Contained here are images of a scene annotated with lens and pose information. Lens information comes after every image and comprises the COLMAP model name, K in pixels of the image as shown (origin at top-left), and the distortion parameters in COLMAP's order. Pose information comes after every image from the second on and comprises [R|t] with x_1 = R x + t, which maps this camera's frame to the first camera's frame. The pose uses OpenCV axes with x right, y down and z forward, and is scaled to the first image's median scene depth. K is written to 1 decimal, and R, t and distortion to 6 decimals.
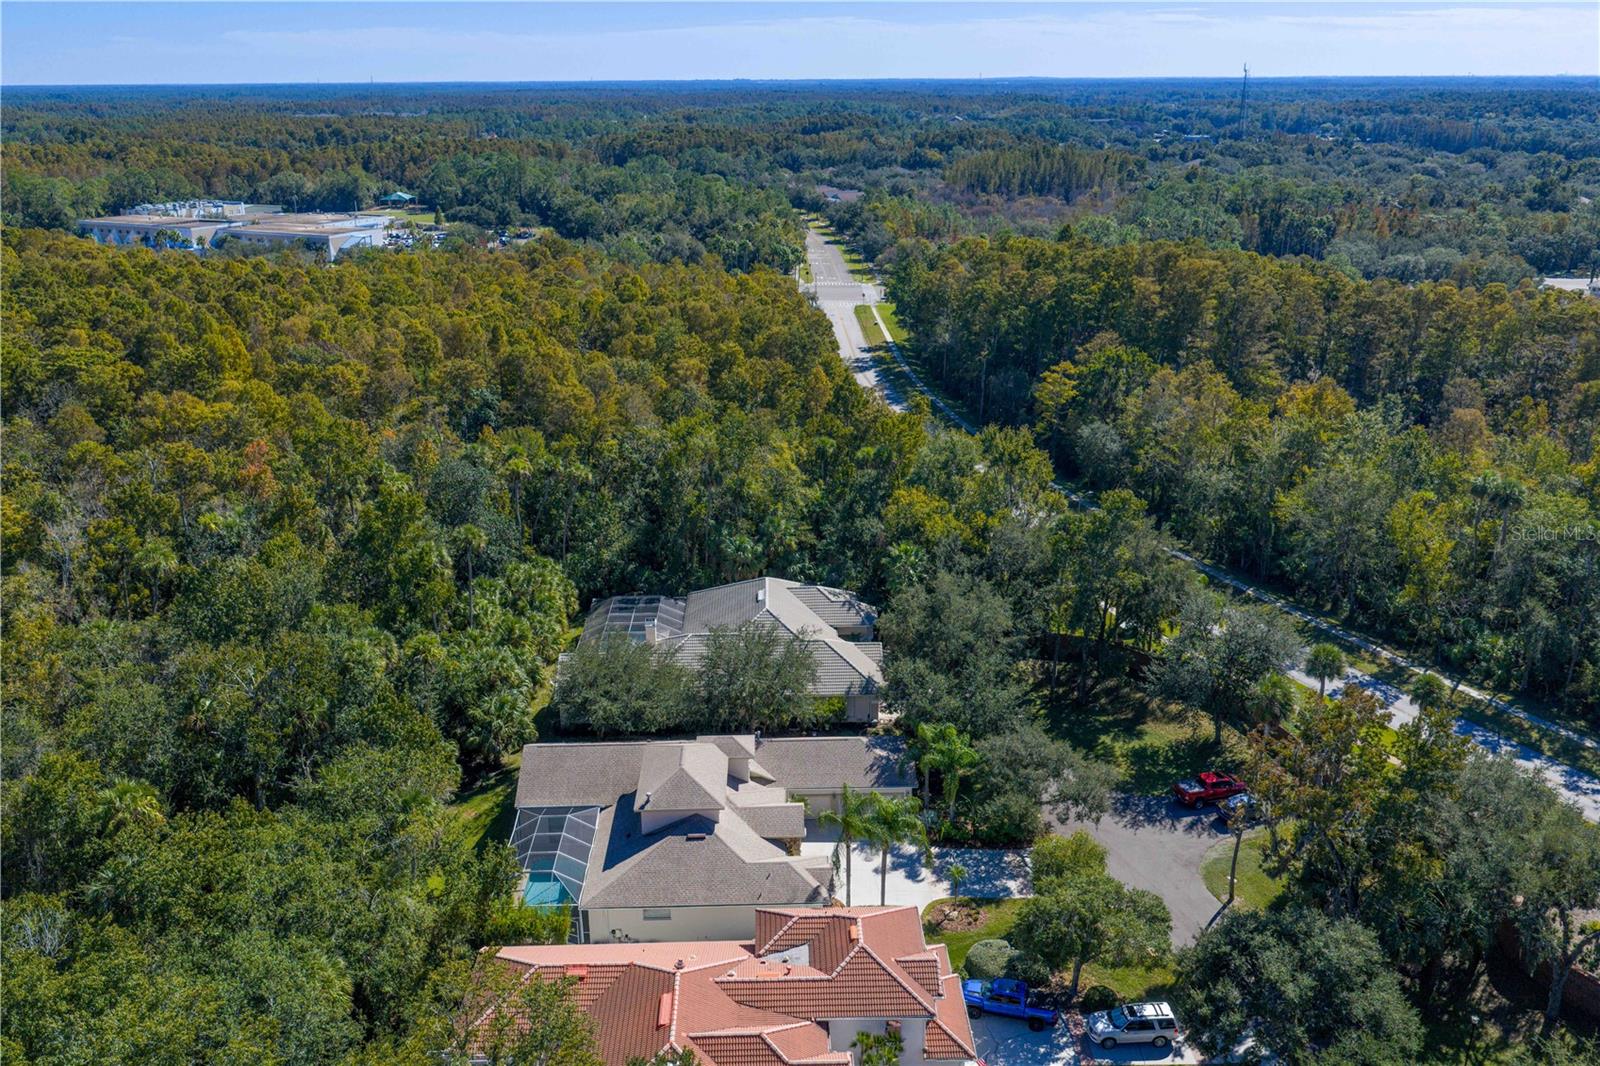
lens RADIAL K [[1323.7, 0, 794.4], [0, 1323.7, 536.4], [0, 0, 1]] dist [0.009270, -0.018341]
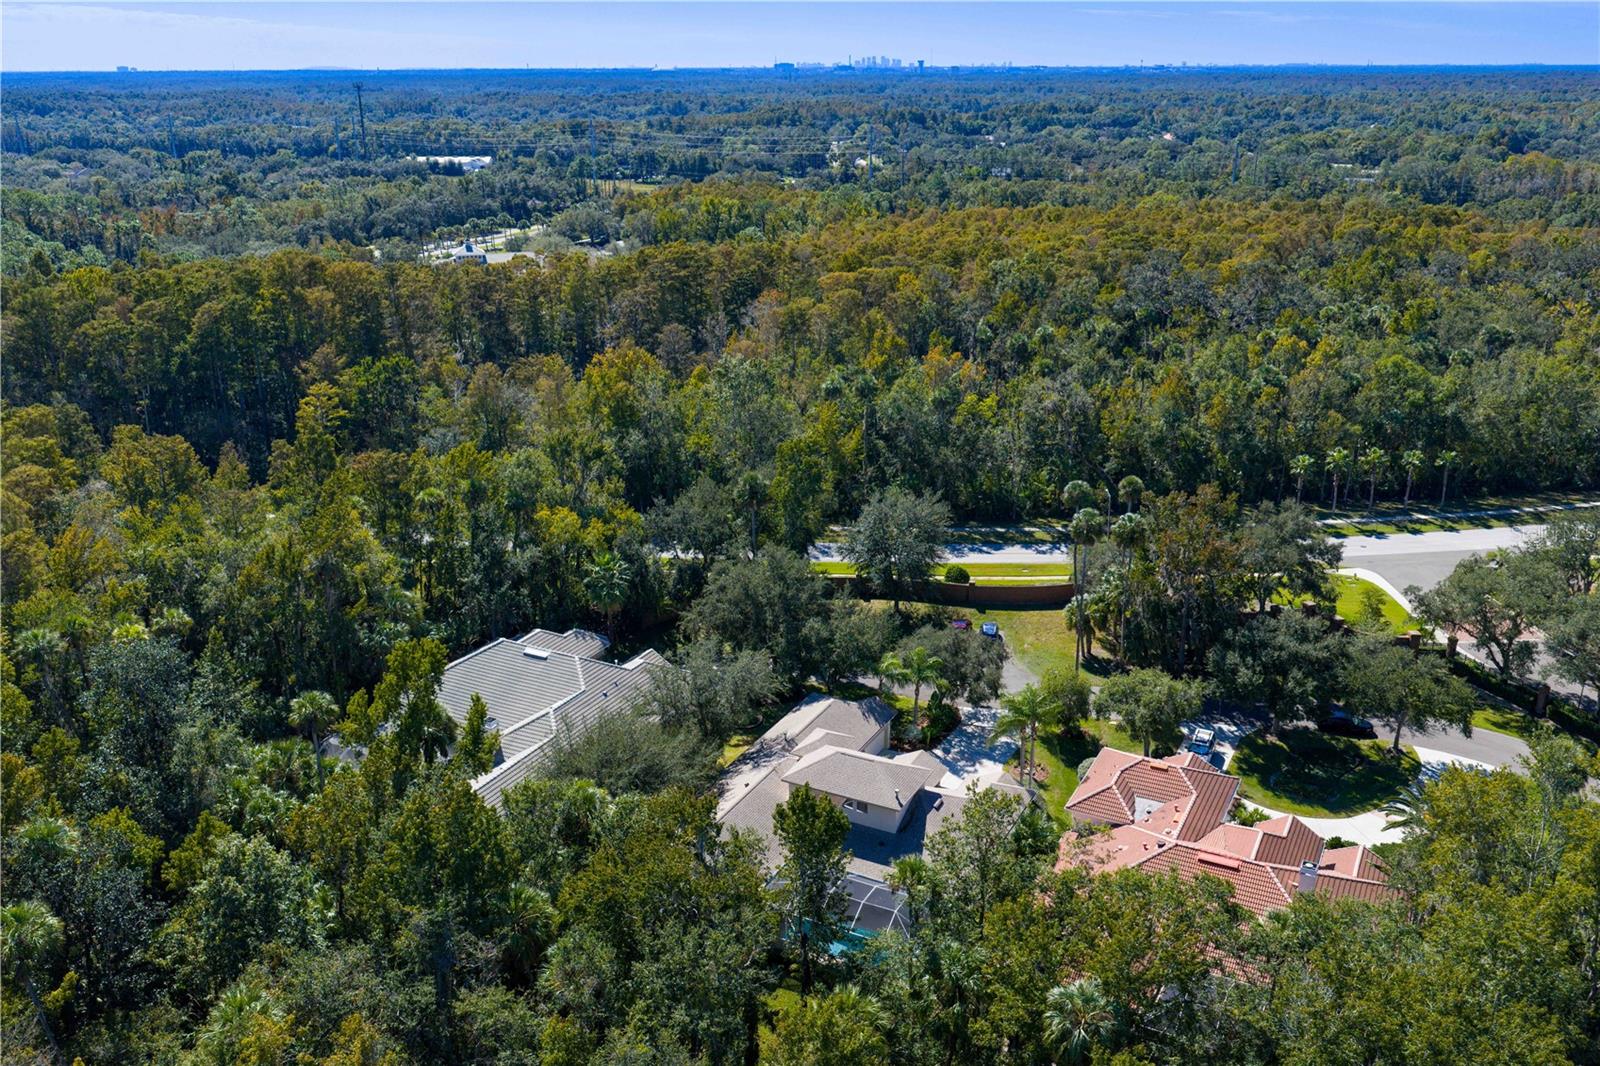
lens RADIAL K [[1332.0, 0, 797.2], [0, 1332.0, 534.7], [0, 0, 1]] dist [0.013303, -0.029585]
pose [[0.485850, -0.285223, 0.826195, -0.764660], [0.285595, 0.945177, 0.158352, -0.143657], [-0.826066, 0.159022, 0.540672, 0.389466]]
